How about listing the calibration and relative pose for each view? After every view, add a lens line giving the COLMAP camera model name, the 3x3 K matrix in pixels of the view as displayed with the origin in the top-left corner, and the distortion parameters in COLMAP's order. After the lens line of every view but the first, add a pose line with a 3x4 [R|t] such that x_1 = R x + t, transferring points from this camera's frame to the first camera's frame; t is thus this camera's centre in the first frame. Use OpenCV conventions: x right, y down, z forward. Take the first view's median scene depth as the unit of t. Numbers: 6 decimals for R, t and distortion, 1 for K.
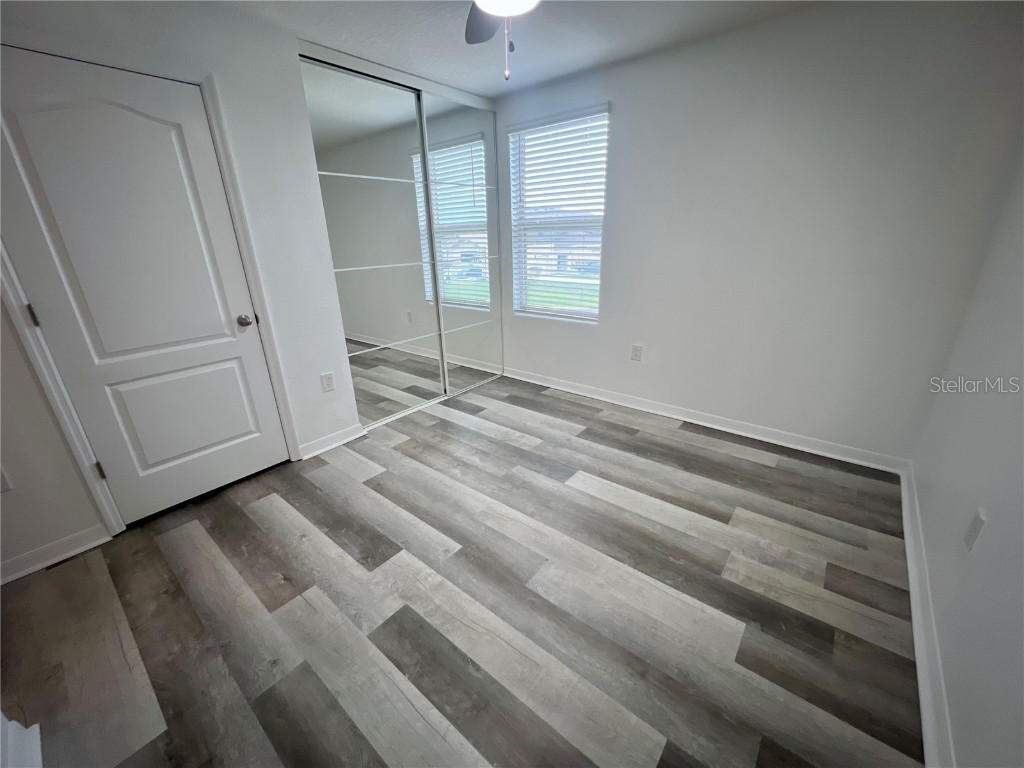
lens RADIAL K [[423.2, 0, 512.0], [0, 423.2, 384.0], [0, 0, 1]] dist [-0.000104, -0.000130]
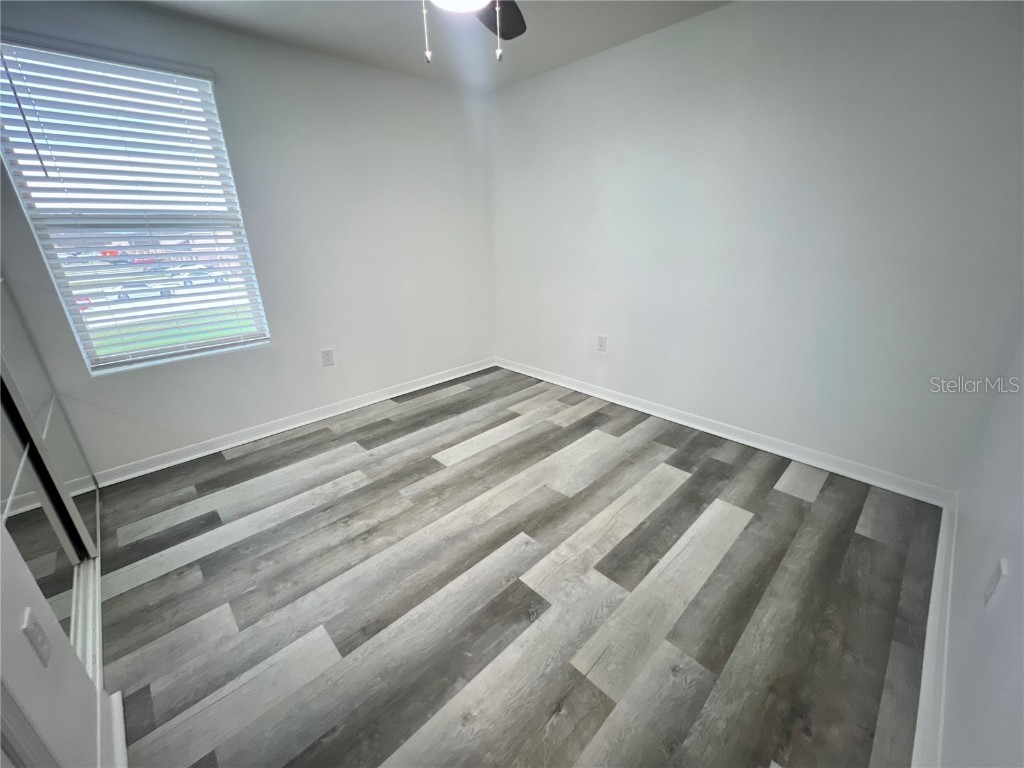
lens RADIAL K [[411.8, 0, 512.0], [0, 411.8, 384.0], [0, 0, 1]] dist [-0.000065, 0.000048]
pose [[0.096225, -0.326896, 0.940149, -0.796056], [0.353788, 0.894087, 0.274669, -0.182617], [-0.930363, 0.306183, 0.201686, 0.610861]]
